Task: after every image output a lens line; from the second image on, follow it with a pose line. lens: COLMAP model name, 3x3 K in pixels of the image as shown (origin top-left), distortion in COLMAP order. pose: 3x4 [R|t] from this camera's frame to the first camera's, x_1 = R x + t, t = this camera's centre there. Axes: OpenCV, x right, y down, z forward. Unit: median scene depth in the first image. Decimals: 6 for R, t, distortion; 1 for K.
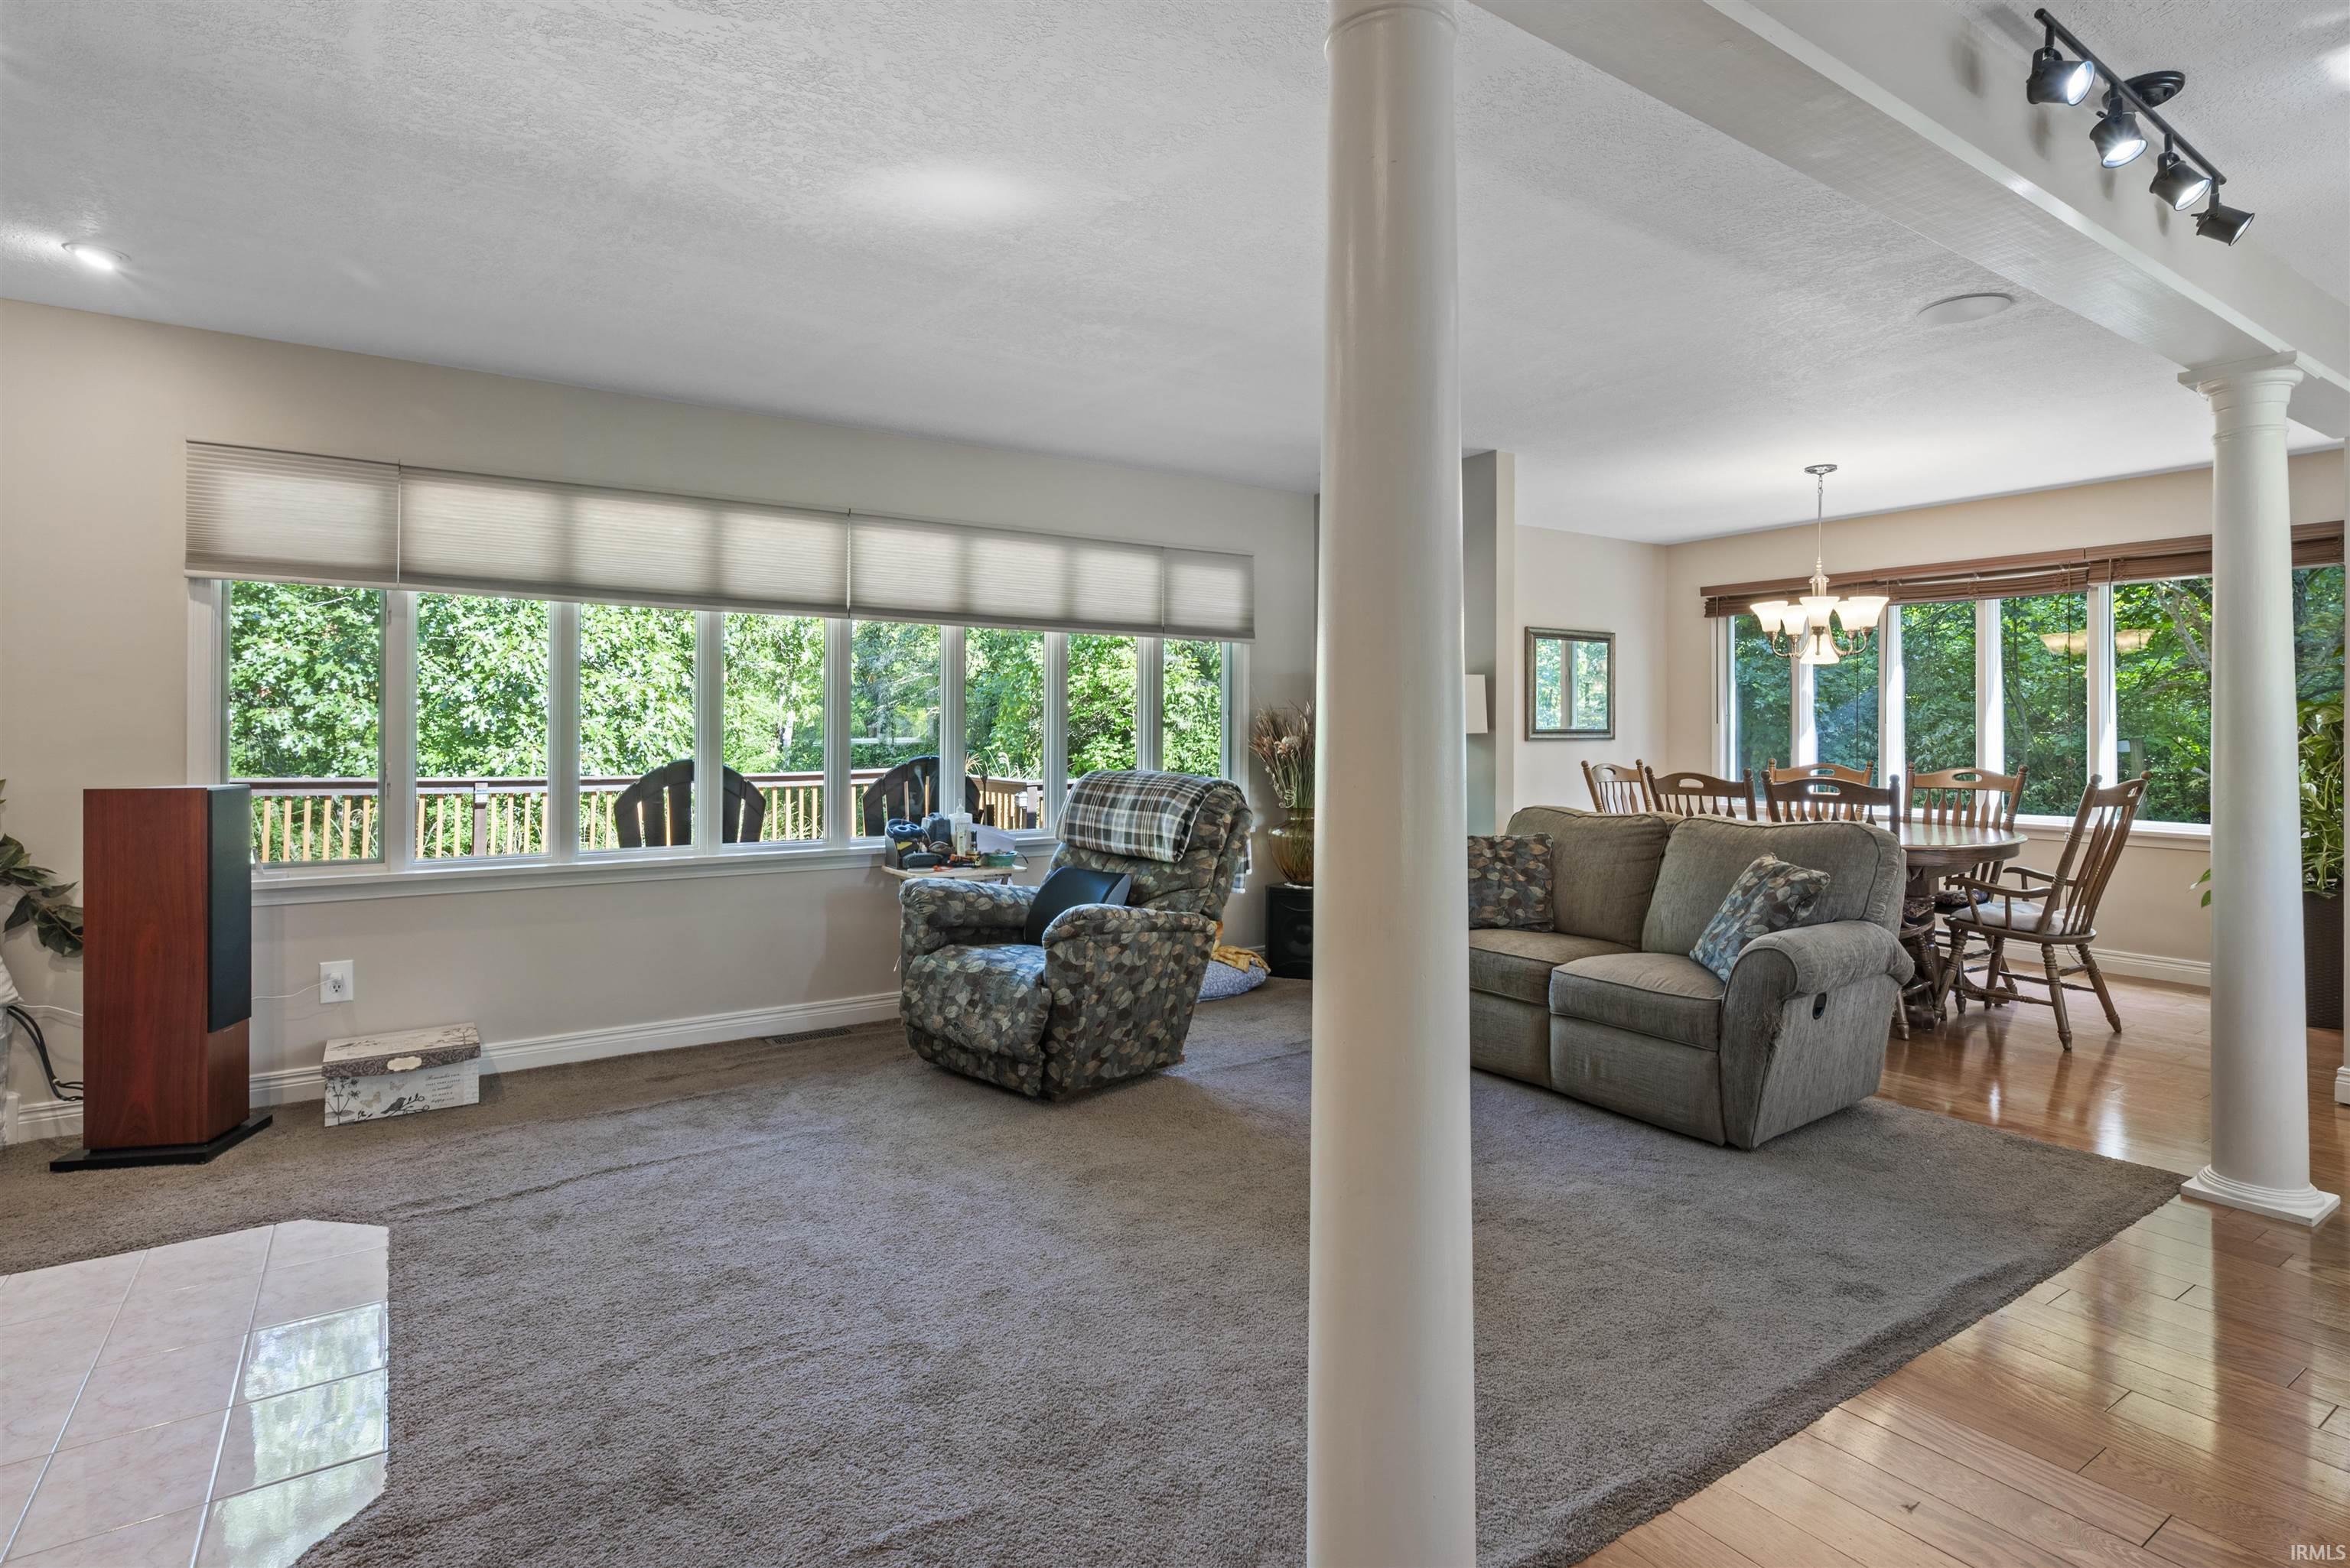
lens RADIAL K [[1203.1, 0, 1176.0], [0, 1203.1, 764.3], [0, 0, 1]] dist [0.005553, -0.000217]
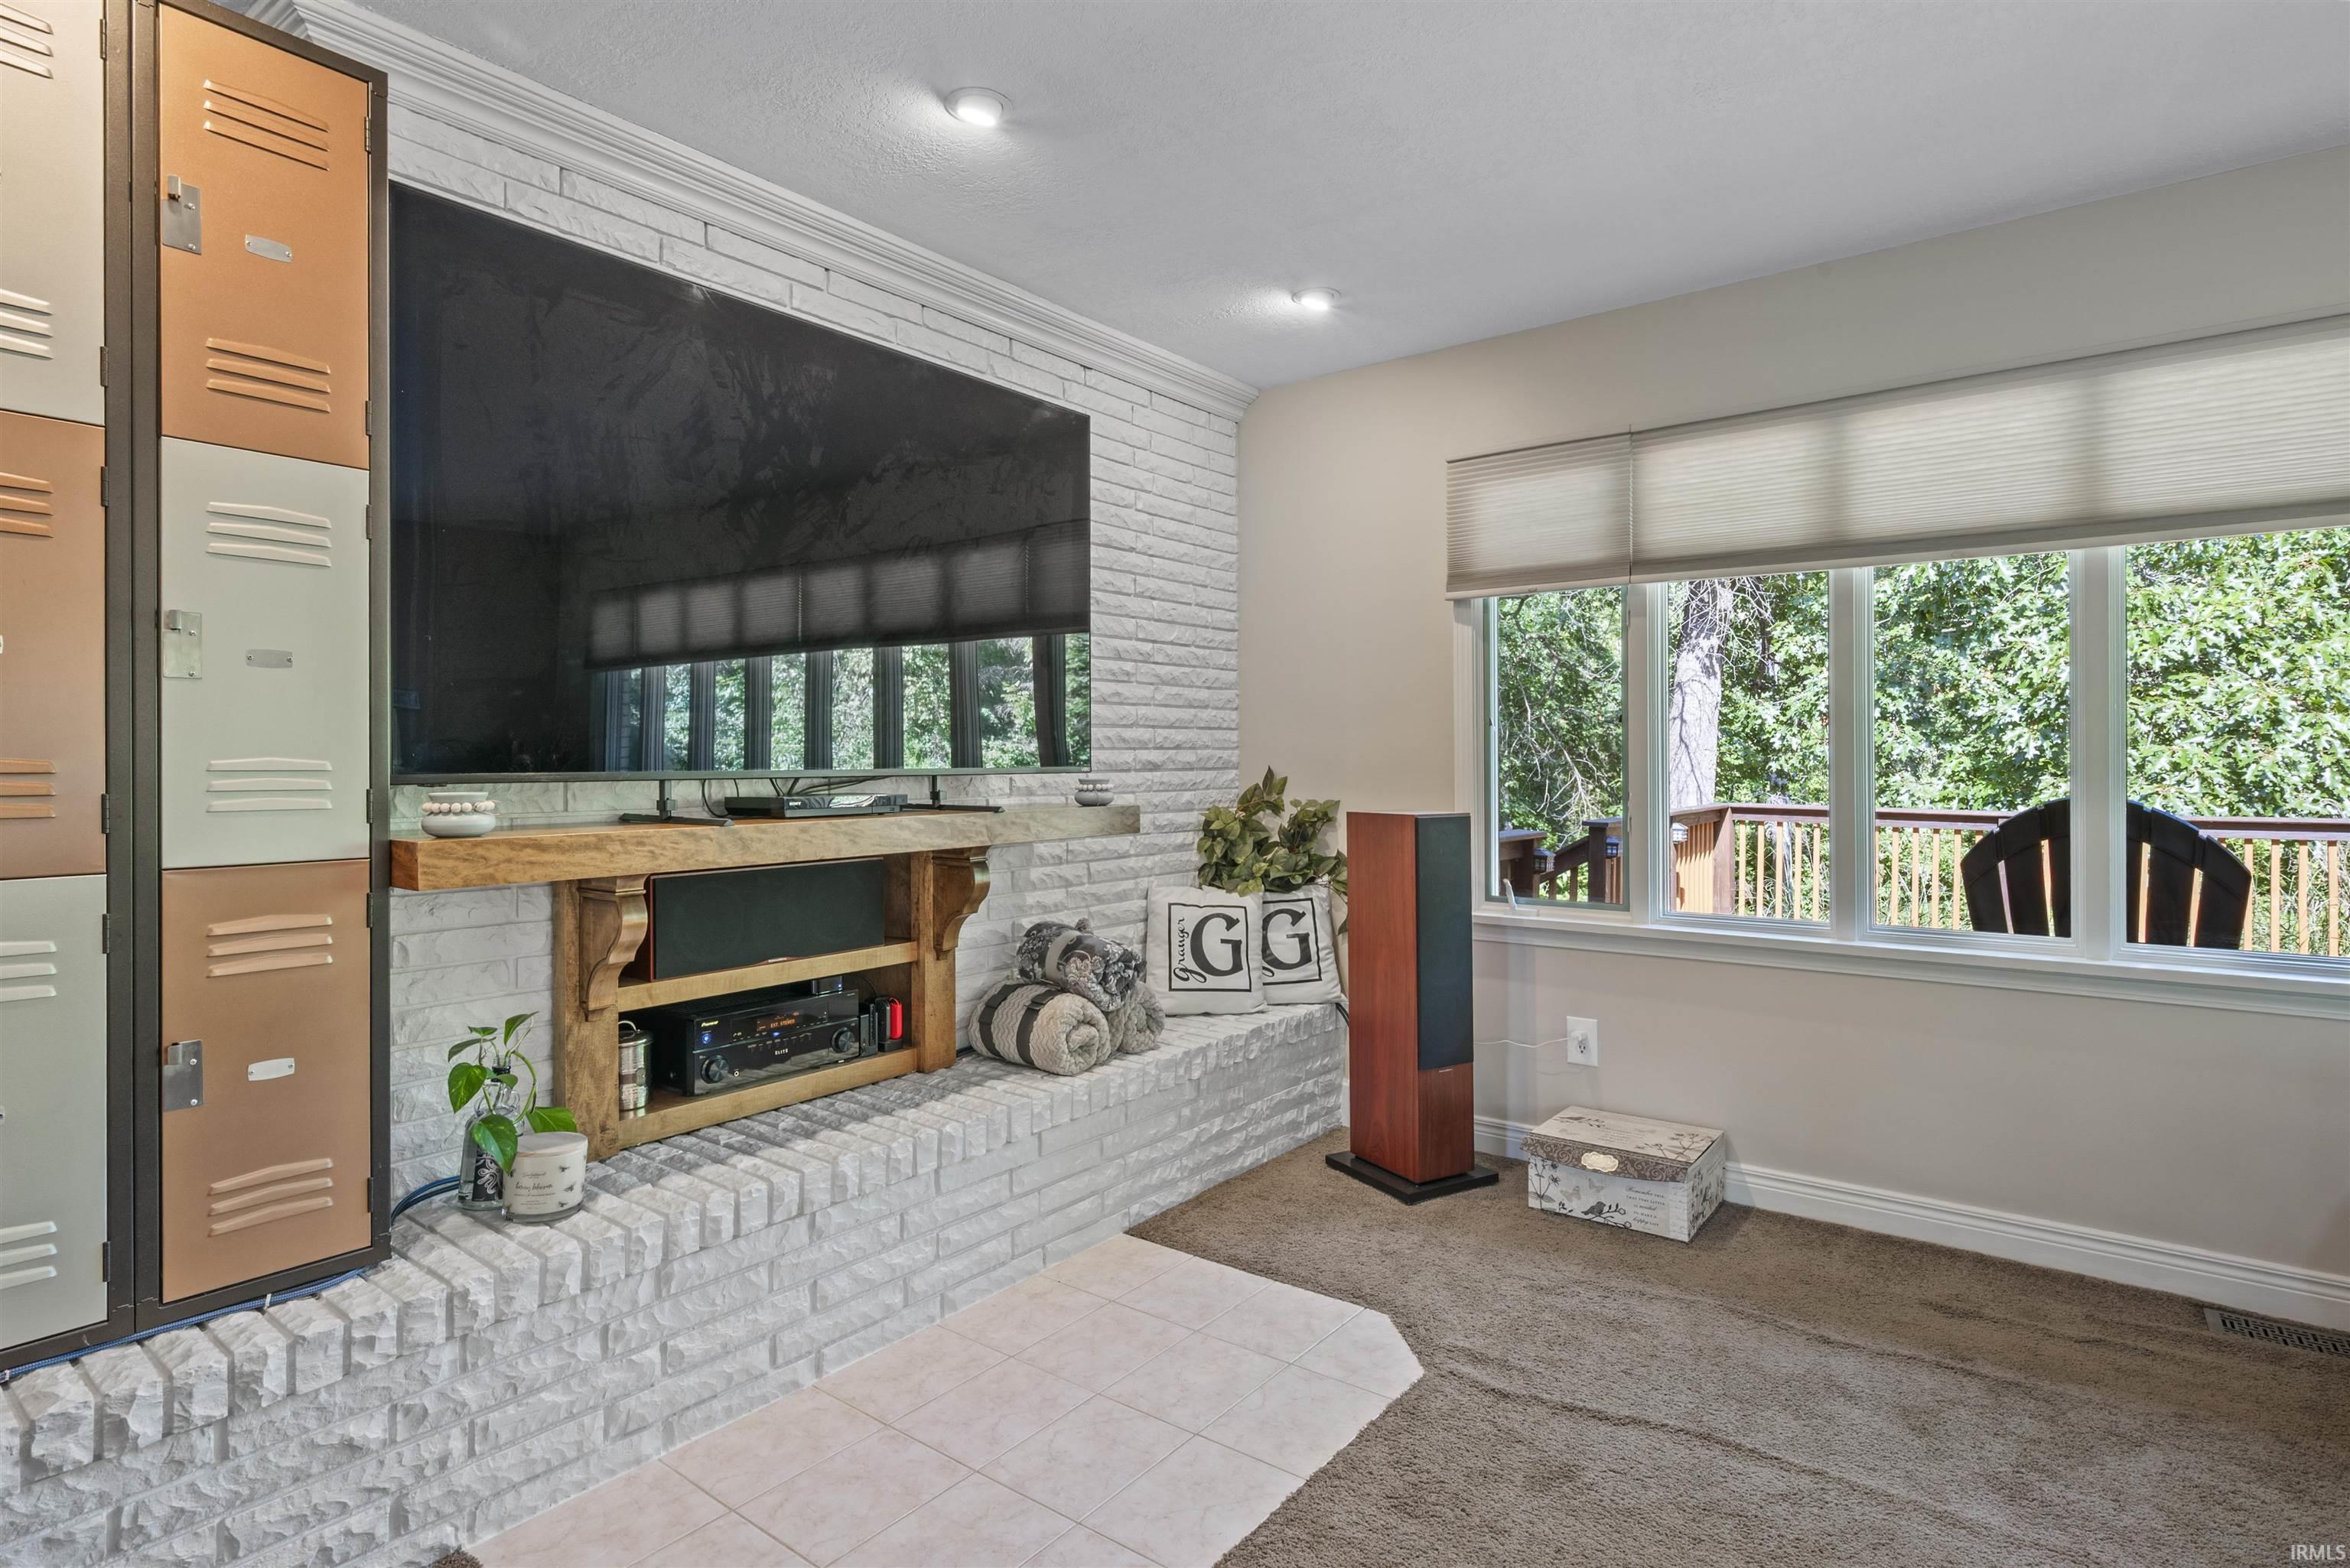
lens RADIAL K [[1203.1, 0, 1176.0], [0, 1203.1, 764.3], [0, 0, 1]] dist [0.005553, -0.000217]
pose [[0.319273, -0.002939, -0.947658, 0.039471], [-0.021411, 0.999718, -0.010314, -0.005411], [0.947421, 0.023583, 0.319119, 0.448891]]
